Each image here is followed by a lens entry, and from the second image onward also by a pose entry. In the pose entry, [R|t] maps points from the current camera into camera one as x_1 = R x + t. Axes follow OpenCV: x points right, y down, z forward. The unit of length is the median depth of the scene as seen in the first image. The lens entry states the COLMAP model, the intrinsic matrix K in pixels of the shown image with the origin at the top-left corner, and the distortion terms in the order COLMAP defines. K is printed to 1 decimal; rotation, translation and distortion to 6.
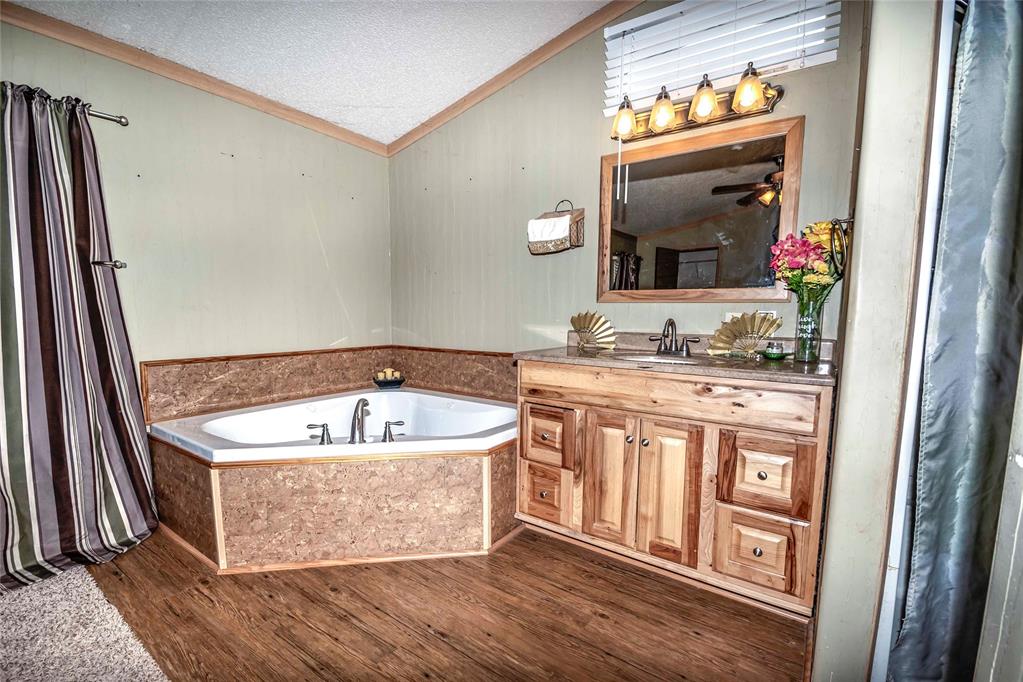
lens RADIAL K [[449.2, 0, 513.6], [0, 449.2, 356.9], [0, 0, 1]] dist [-0.001310, -0.000179]
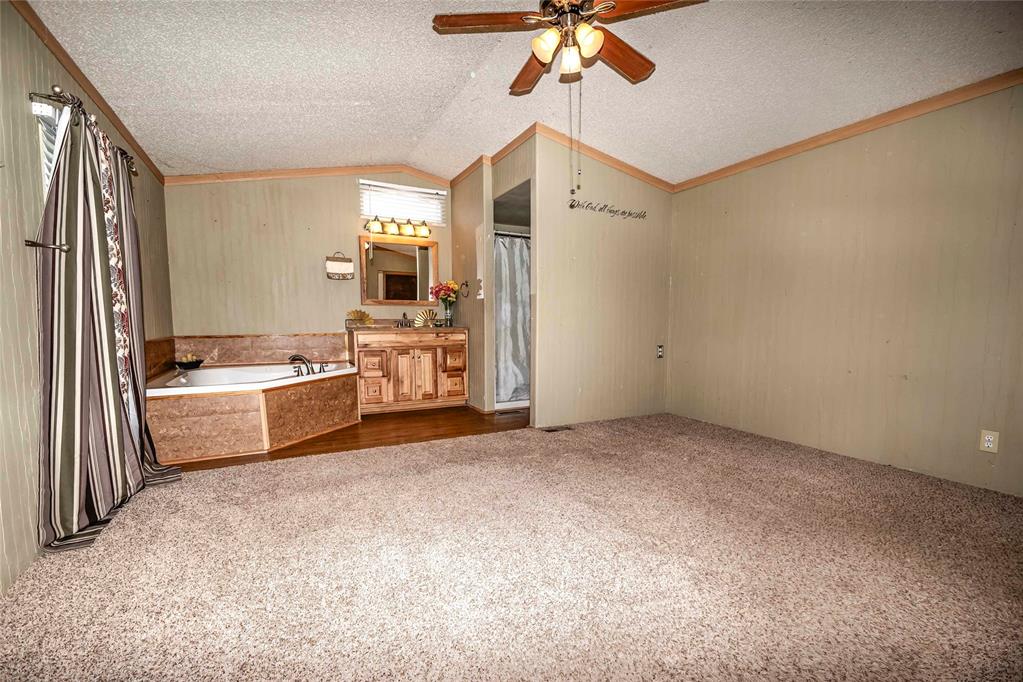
lens RADIAL K [[449.2, 0, 513.6], [0, 449.2, 356.9], [0, 0, 1]] dist [-0.001310, -0.000179]
pose [[0.444111, -0.075643, 0.892773, -1.662266], [0.096430, 0.994677, 0.036308, 0.129936], [-0.890767, 0.069965, 0.449042, -0.639232]]
